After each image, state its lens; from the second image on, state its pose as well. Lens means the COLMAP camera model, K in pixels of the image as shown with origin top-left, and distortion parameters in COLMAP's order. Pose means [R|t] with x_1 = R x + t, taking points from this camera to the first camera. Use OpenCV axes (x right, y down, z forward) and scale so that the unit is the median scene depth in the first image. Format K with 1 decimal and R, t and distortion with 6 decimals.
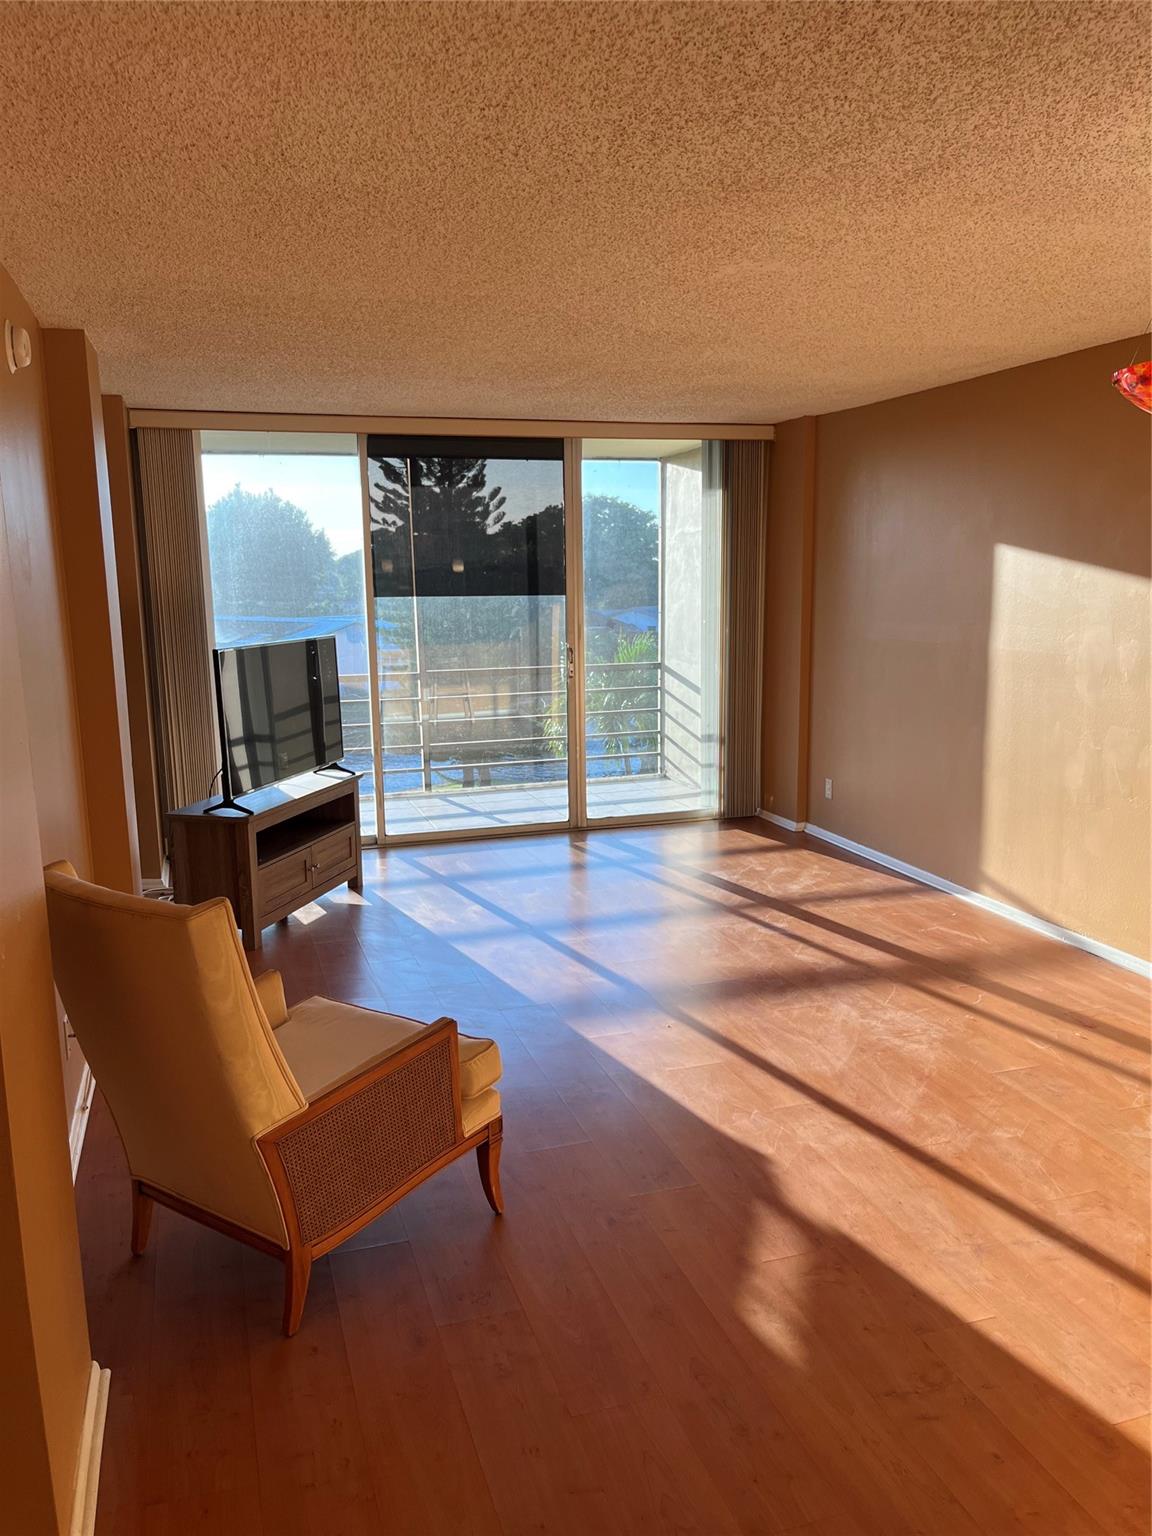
lens RADIAL K [[1162.8, 0, 578.1], [0, 1162.8, 782.5], [0, 0, 1]] dist [0.061733, -0.093932]
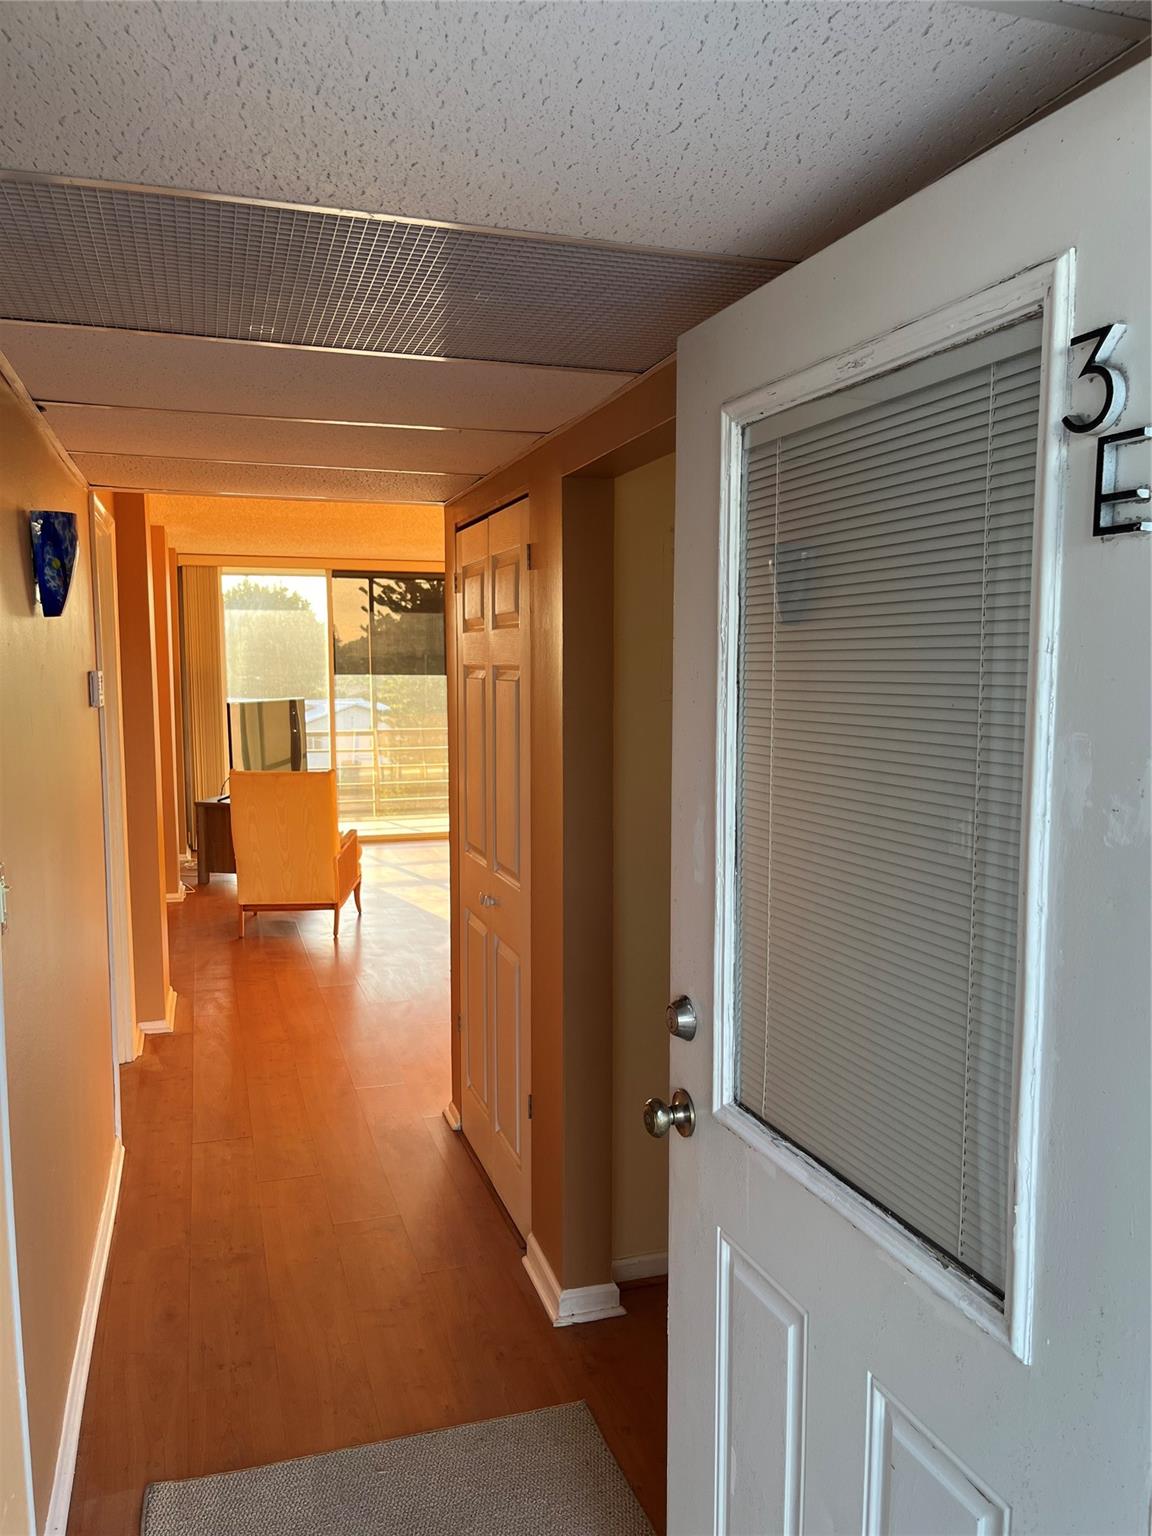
lens RADIAL K [[1162.8, 0, 578.1], [0, 1162.8, 782.5], [0, 0, 1]] dist [0.061733, -0.093932]
pose [[0.999953, 0.009419, -0.002316, 0.154836], [-0.009564, 0.997232, -0.073740, 0.094474], [0.001615, 0.073759, 0.997275, -0.521794]]
